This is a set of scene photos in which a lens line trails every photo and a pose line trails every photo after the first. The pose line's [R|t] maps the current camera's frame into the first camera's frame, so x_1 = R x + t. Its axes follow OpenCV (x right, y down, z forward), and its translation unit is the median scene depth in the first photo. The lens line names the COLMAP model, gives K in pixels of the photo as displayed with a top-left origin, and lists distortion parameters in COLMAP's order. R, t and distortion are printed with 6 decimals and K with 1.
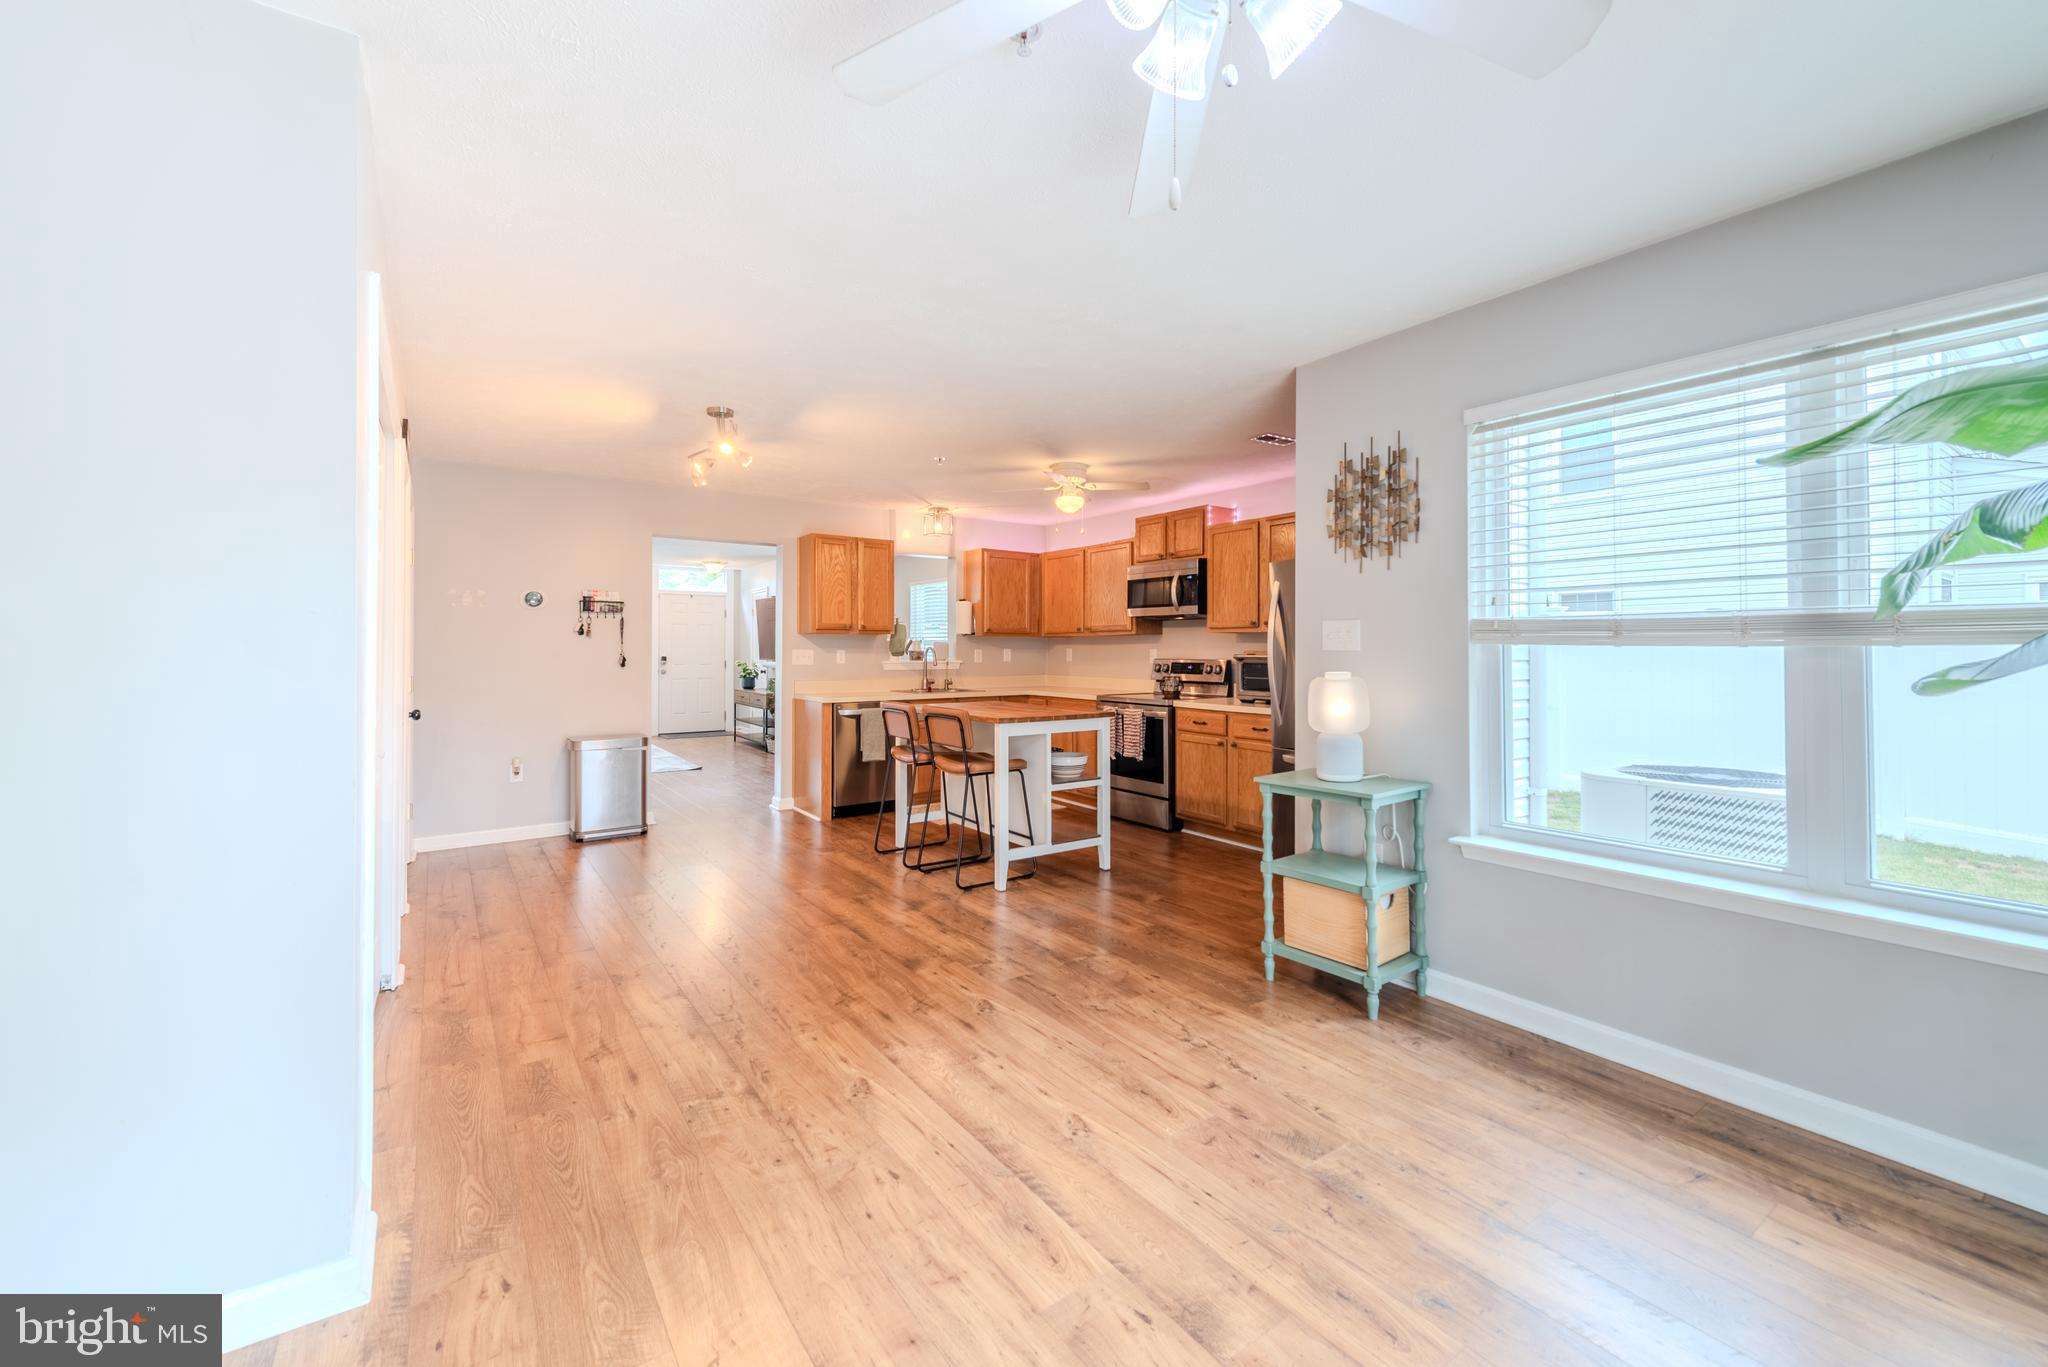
lens RADIAL K [[863.3, 0, 1045.2], [0, 863.3, 646.8], [0, 0, 1]] dist [0.011390, -0.000130]
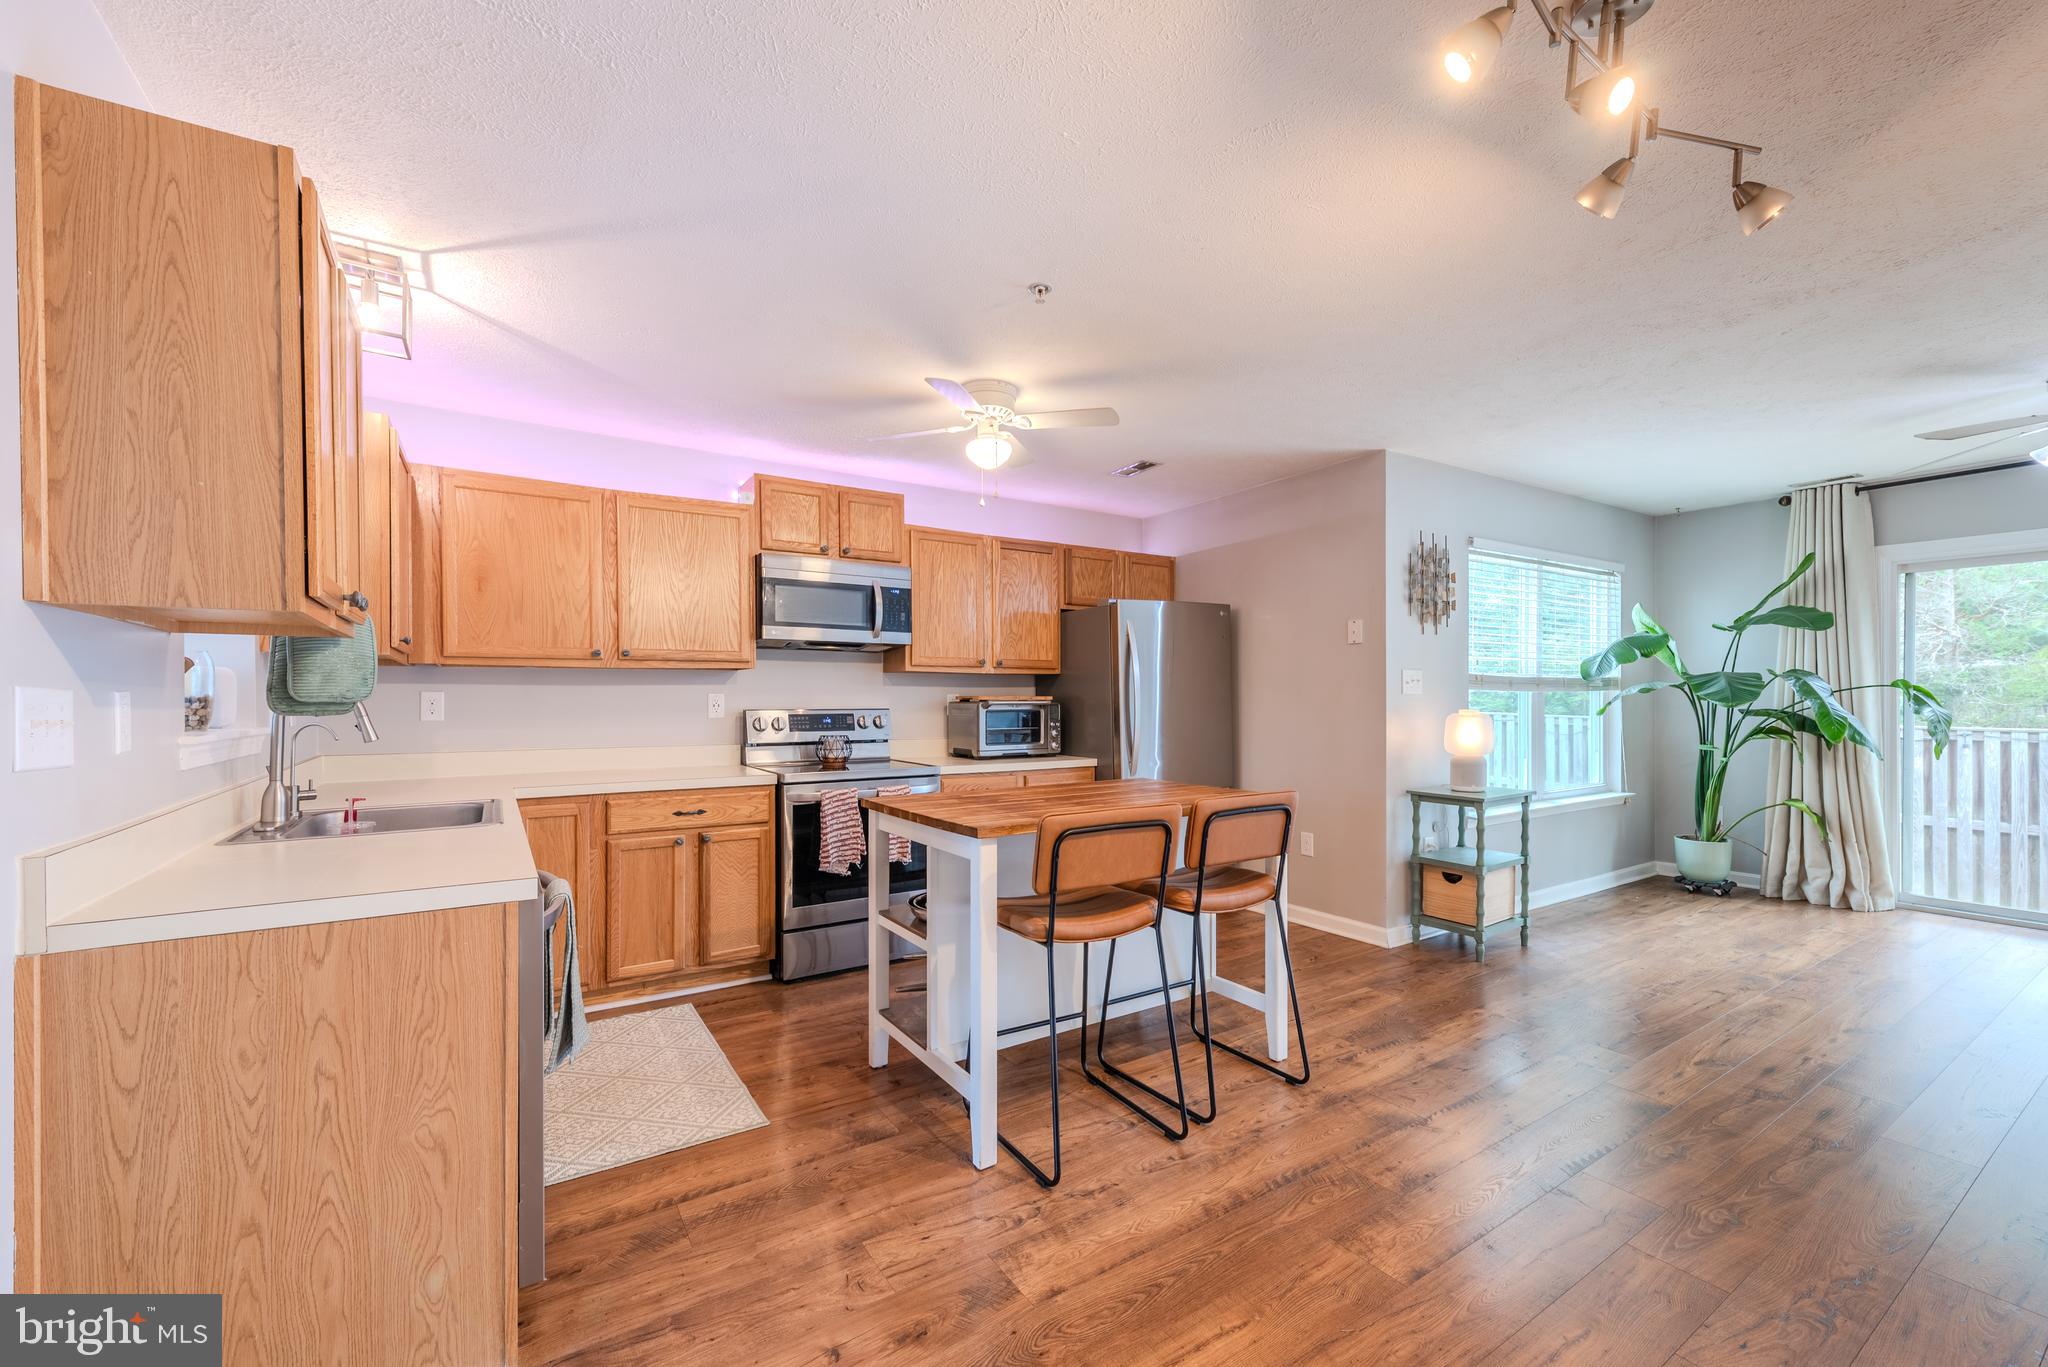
lens RADIAL K [[840.2, 0, 1033.9], [0, 840.2, 704.2], [0, 0, 1]] dist [0.010244, -0.000777]
pose [[0.026323, -0.007744, 0.999624, -0.617367], [-0.001079, 0.999969, 0.007775, 0.006929], [-0.999653, -0.001283, 0.026313, 1.040589]]
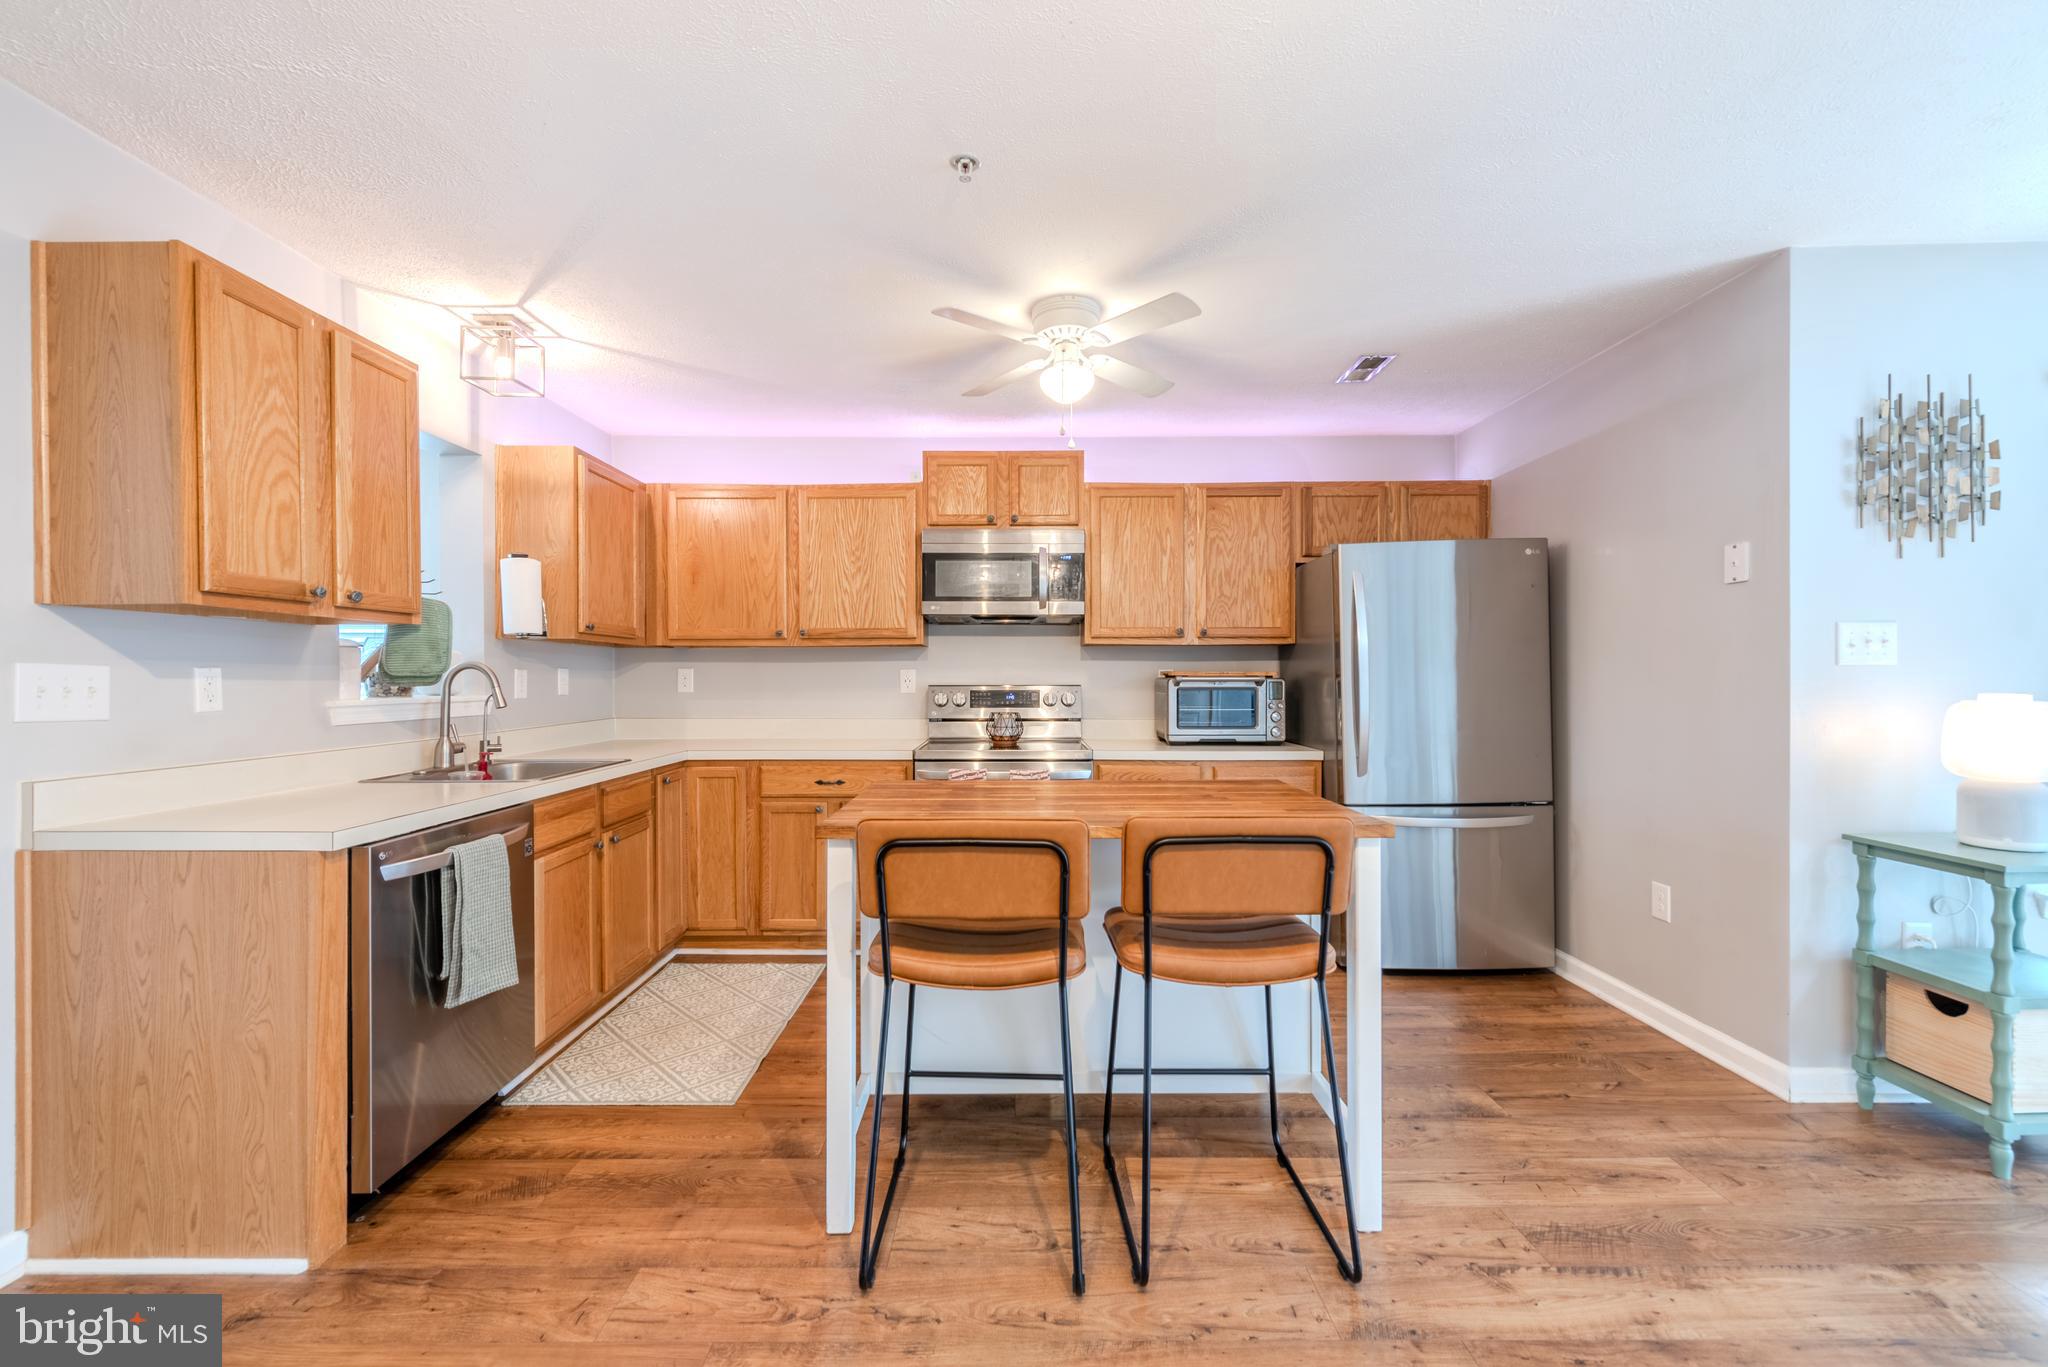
lens RADIAL K [[828.8, 0, 1018.6], [0, 828.8, 681.0], [0, 0, 1]] dist [0.011497, -0.001677]
pose [[0.575864, -0.006016, 0.817524, -0.431888], [-0.000526, 0.999970, 0.007729, 0.008412], [-0.817546, -0.004881, 0.575843, 0.805379]]
